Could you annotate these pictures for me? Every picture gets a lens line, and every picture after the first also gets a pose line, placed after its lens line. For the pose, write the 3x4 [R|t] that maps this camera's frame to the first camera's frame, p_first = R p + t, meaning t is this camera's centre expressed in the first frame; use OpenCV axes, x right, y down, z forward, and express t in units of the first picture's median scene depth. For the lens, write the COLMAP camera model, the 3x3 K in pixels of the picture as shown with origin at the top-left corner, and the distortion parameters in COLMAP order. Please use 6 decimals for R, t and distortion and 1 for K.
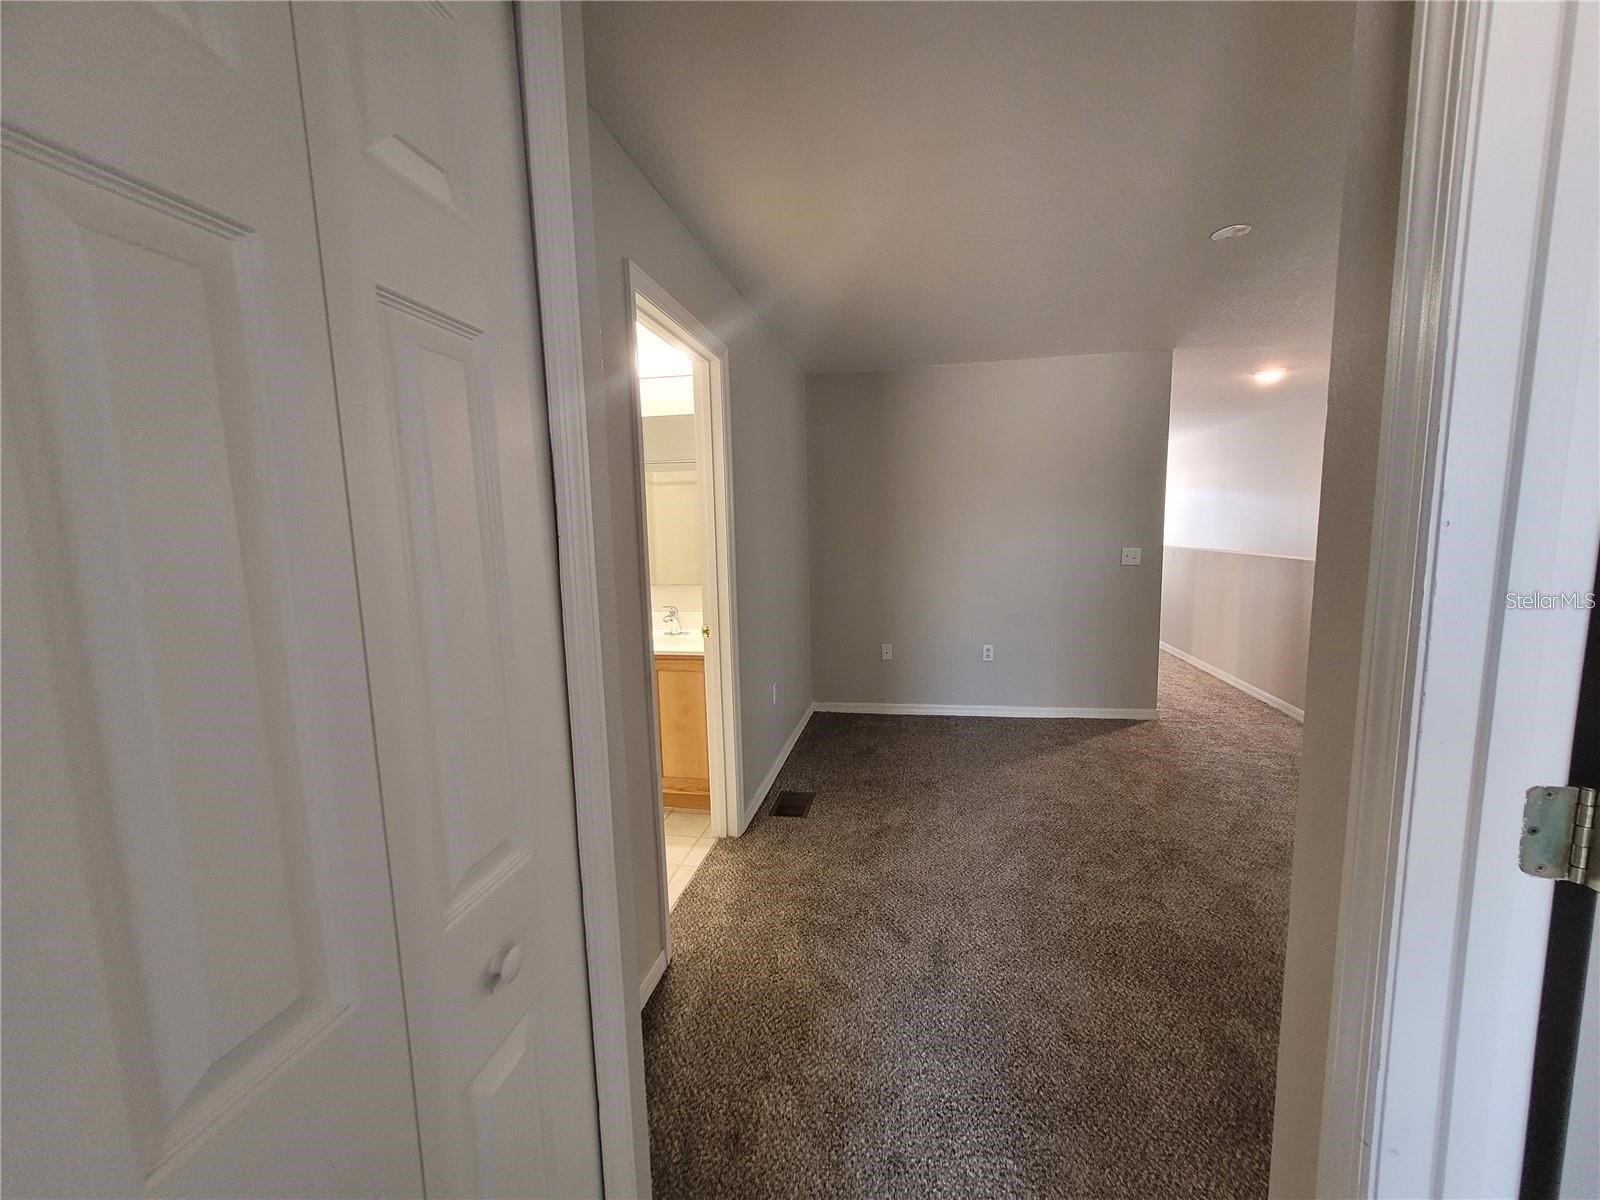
lens RADIAL K [[635.2, 0, 802.0], [0, 635.2, 599.6], [0, 0, 1]] dist [0.002335, -0.000308]
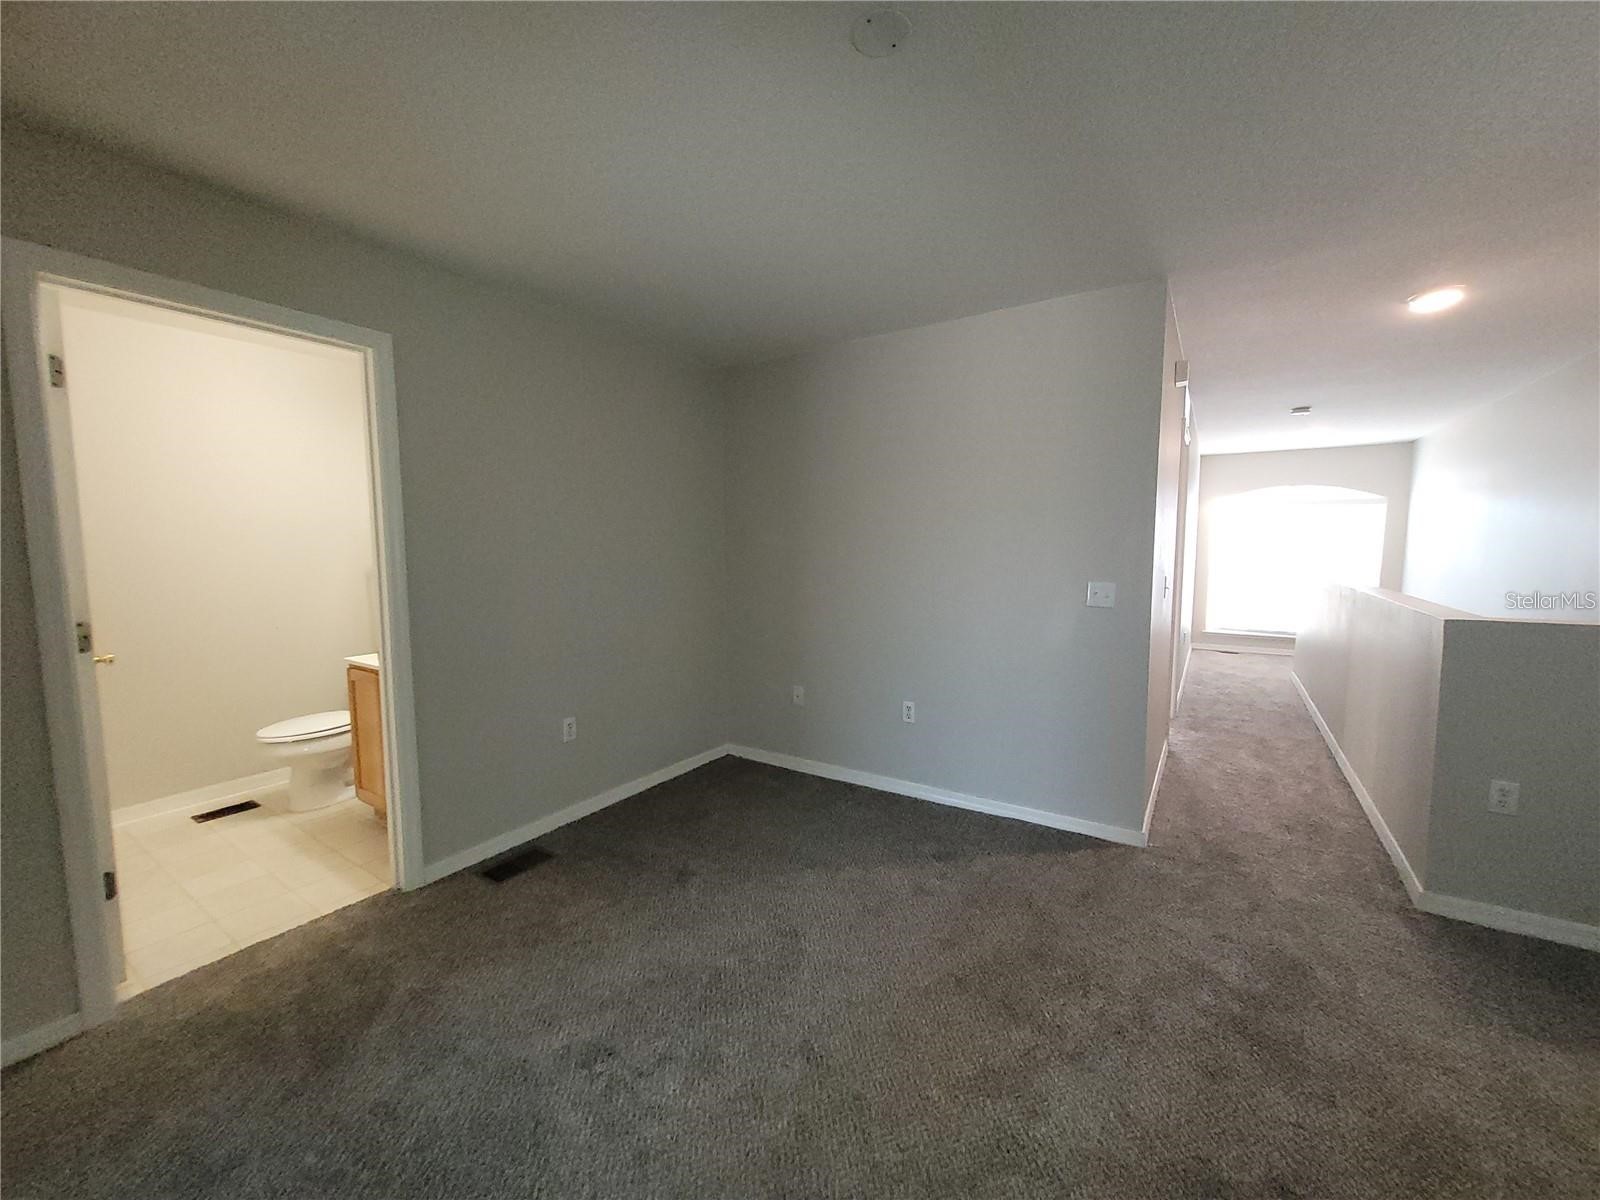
lens RADIAL K [[635.2, 0, 793.9], [0, 635.2, 601.3], [0, 0, 1]] dist [0.002335, -0.000308]
pose [[0.922094, 0.057685, -0.382642, 0.472696], [-0.064595, 0.997898, -0.005222, -0.036533], [0.381536, 0.029532, 0.923882, 0.259216]]
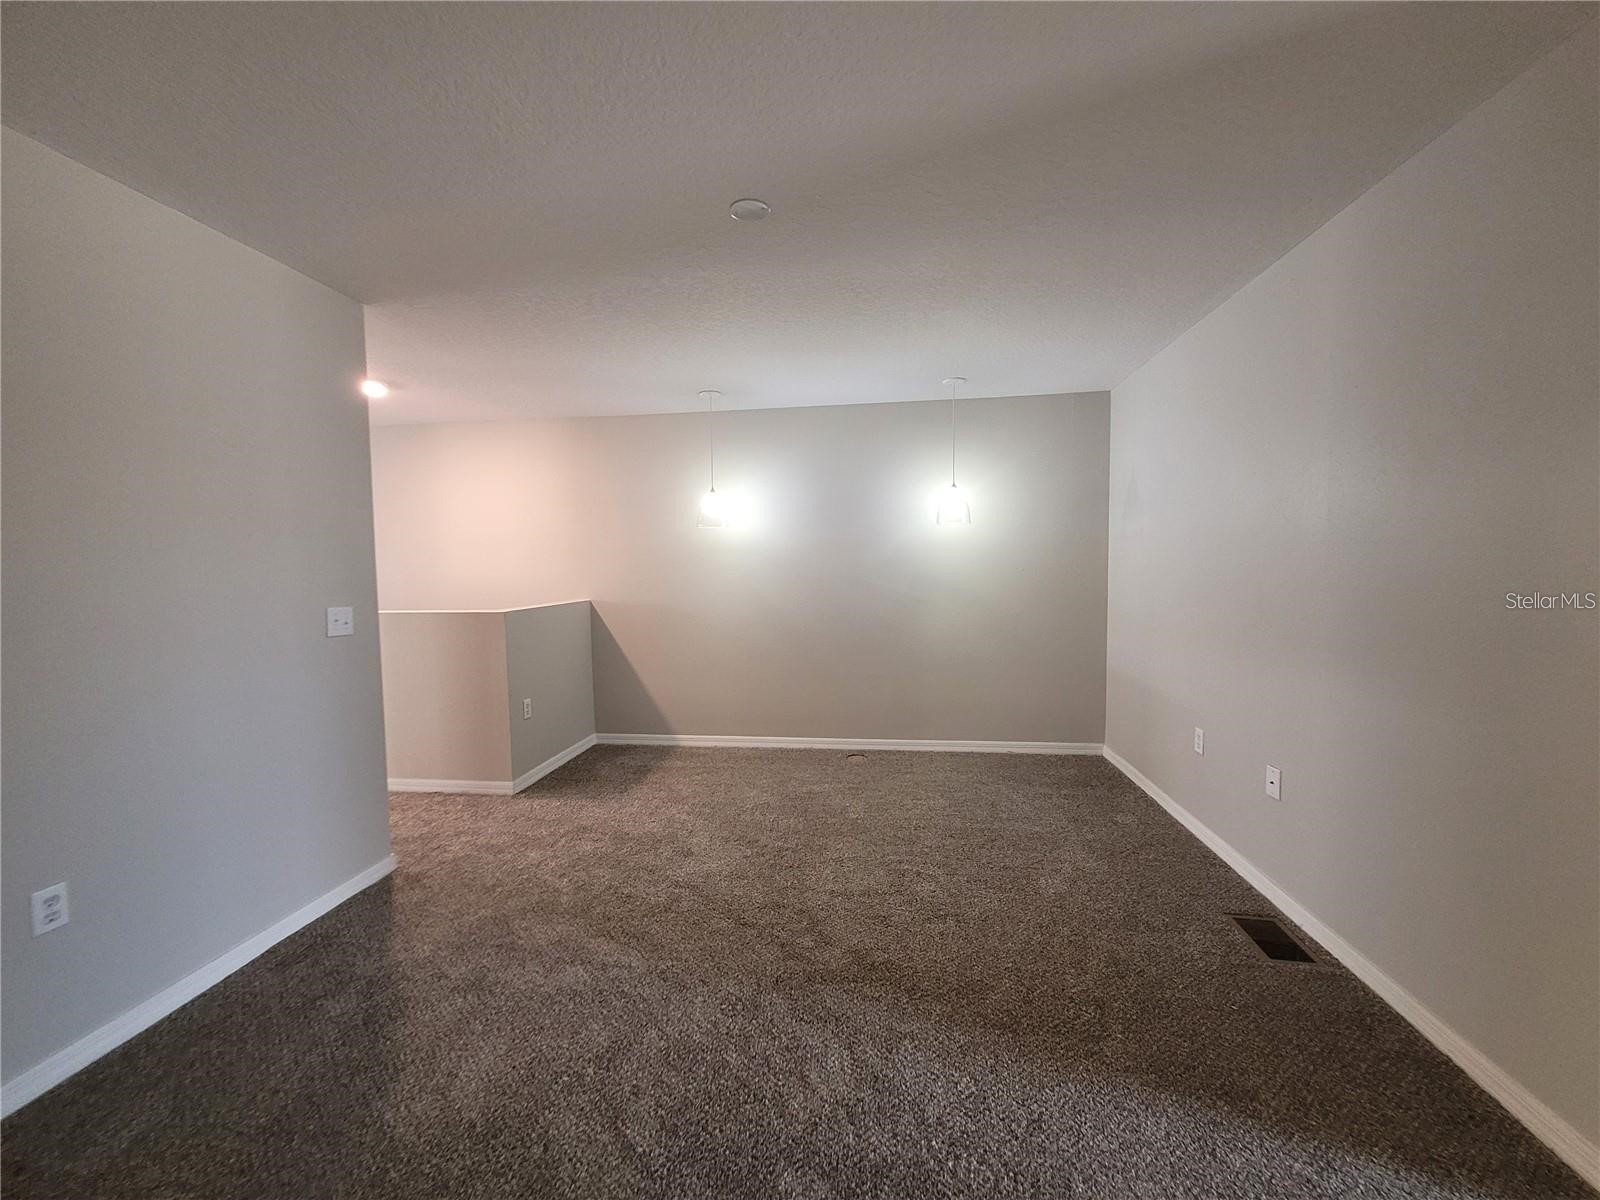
lens RADIAL K [[635.2, 0, 807.9], [0, 635.2, 605.4], [0, 0, 1]] dist [0.002335, -0.000308]
pose [[-0.062090, -0.041315, 0.997215, -0.103441], [0.131566, 0.990085, 0.049211, -0.054292], [-0.989361, 0.134255, -0.056039, 0.590628]]
